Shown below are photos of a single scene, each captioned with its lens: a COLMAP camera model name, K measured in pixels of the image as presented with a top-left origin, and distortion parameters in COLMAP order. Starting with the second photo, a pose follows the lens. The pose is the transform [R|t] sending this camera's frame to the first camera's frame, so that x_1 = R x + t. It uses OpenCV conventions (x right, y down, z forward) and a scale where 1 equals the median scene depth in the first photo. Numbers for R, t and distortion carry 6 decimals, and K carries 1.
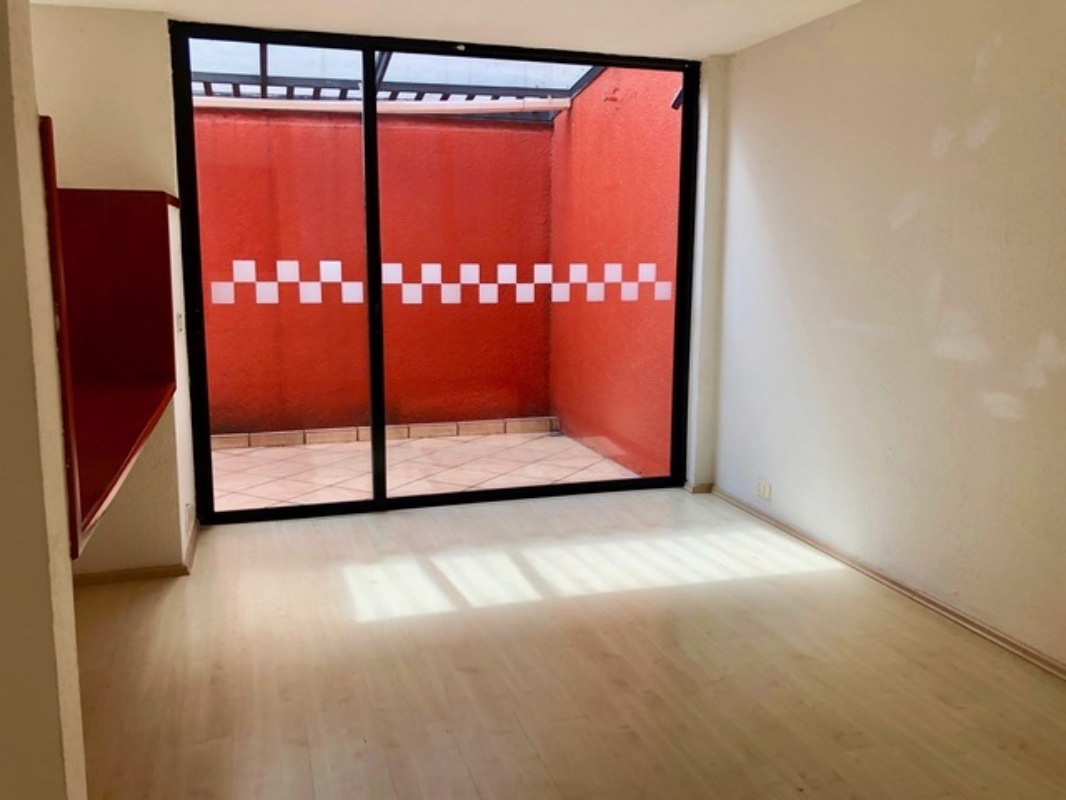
lens RADIAL K [[894.3, 0, 533.0], [0, 894.3, 400.0], [0, 0, 1]] dist [-0.000015, 0.000521]
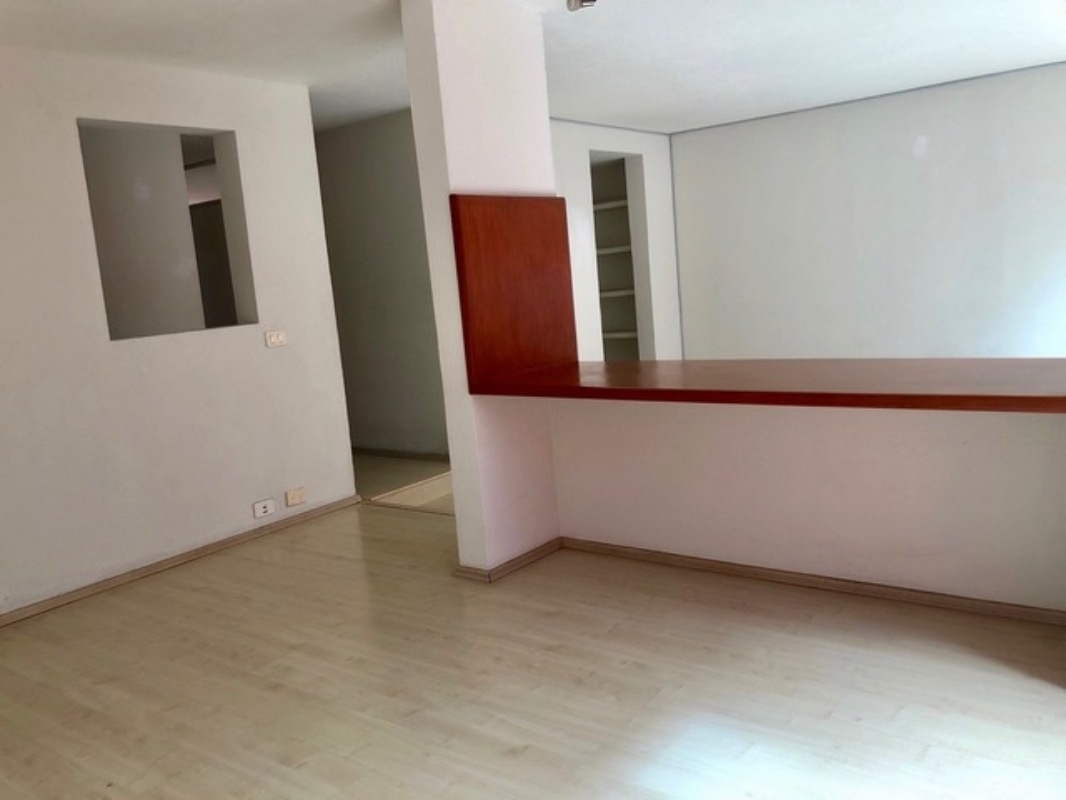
lens RADIAL K [[867.3, 0, 533.0], [0, 867.3, 400.0], [0, 0, 1]] dist [0.001035, -0.001413]
pose [[-0.811963, 0.150471, -0.563981, 0.339729], [-0.015562, 0.960279, 0.278608, -0.242459], [0.583502, 0.234996, -0.777369, 1.667308]]
